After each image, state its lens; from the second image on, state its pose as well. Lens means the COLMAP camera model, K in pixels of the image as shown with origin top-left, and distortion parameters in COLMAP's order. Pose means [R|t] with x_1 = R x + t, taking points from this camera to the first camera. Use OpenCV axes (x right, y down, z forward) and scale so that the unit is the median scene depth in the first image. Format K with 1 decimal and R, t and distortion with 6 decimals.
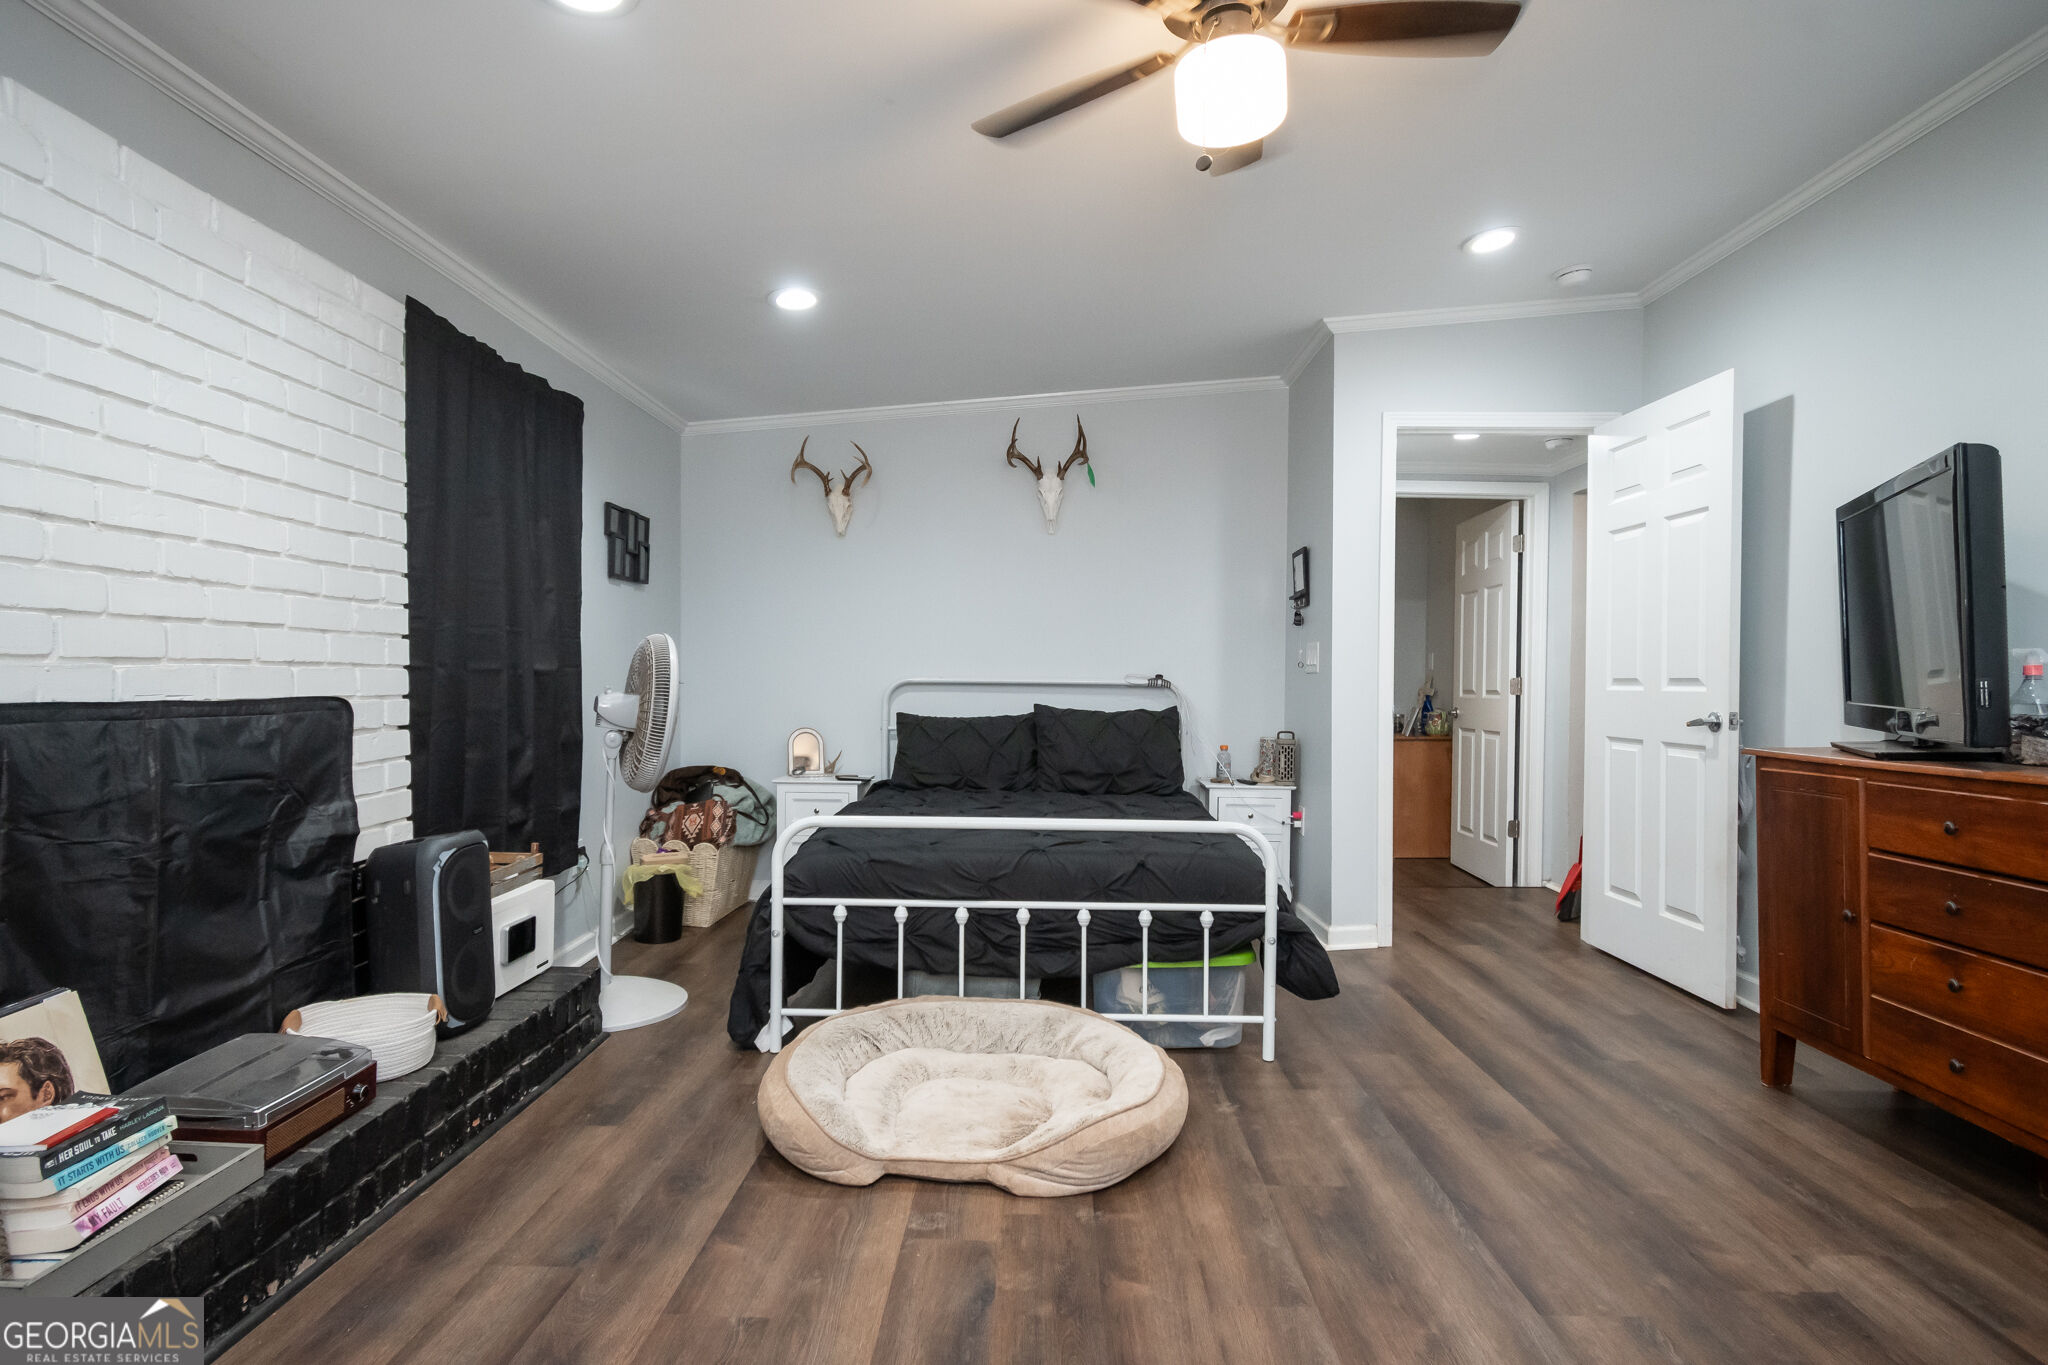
lens RADIAL K [[1072.3, 0, 1024.0], [0, 1072.3, 682.5], [0, 0, 1]] dist [0.001063, -0.001222]
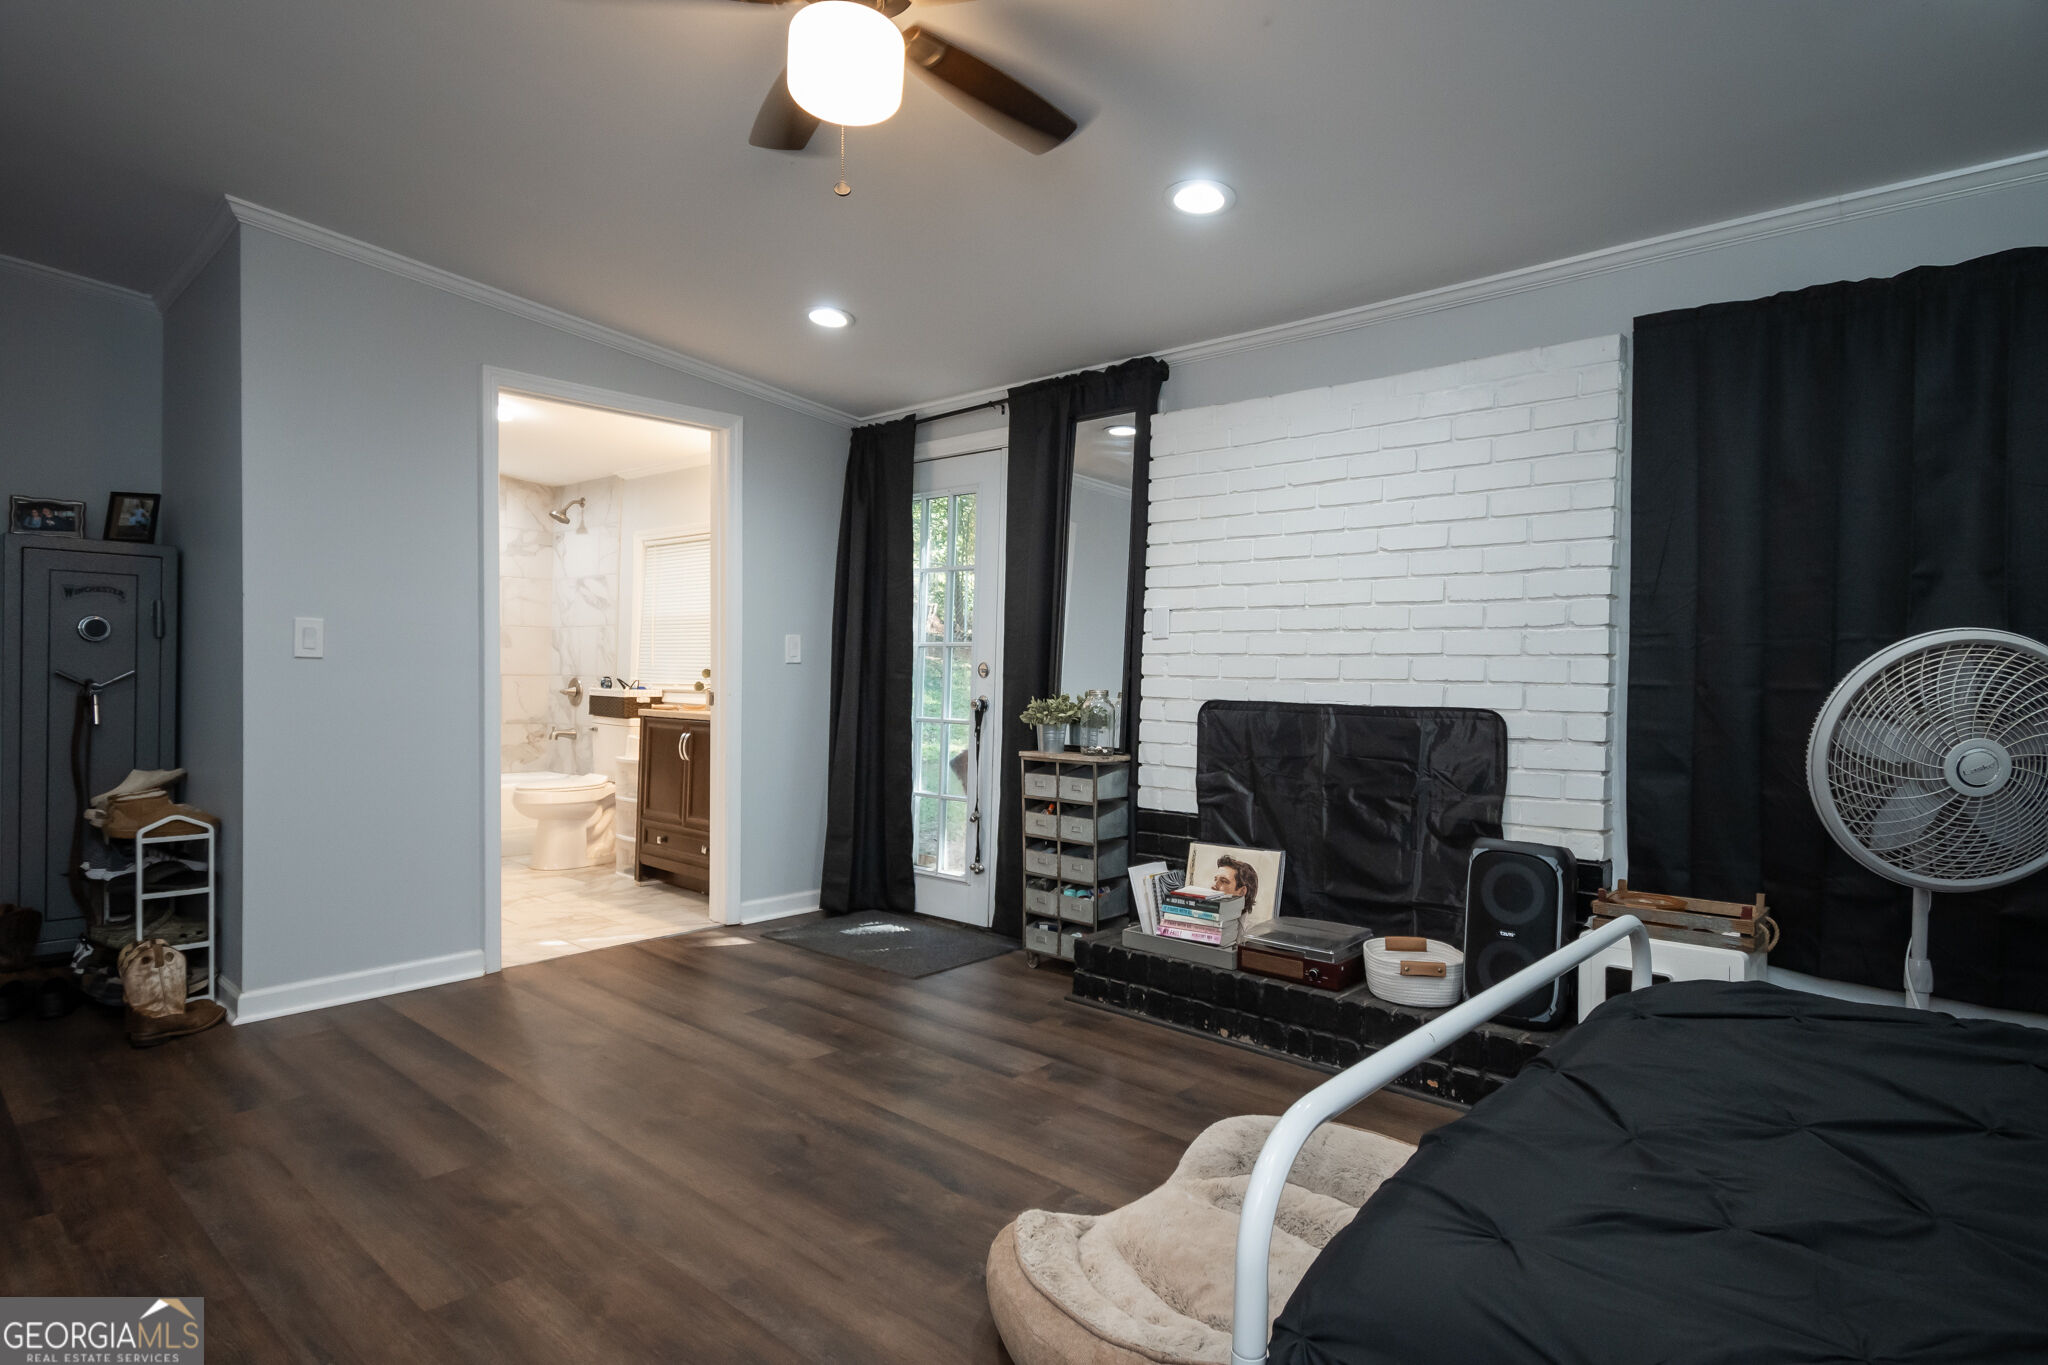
lens RADIAL K [[1110.6, 0, 1028.8], [0, 1110.6, 690.4], [0, 0, 1]] dist [-0.000425, -0.000390]
pose [[-0.661356, -0.009028, -0.750017, 0.816260], [-0.024694, 0.999648, 0.009742, -0.009491], [0.749665, 0.024964, -0.661346, 1.787382]]
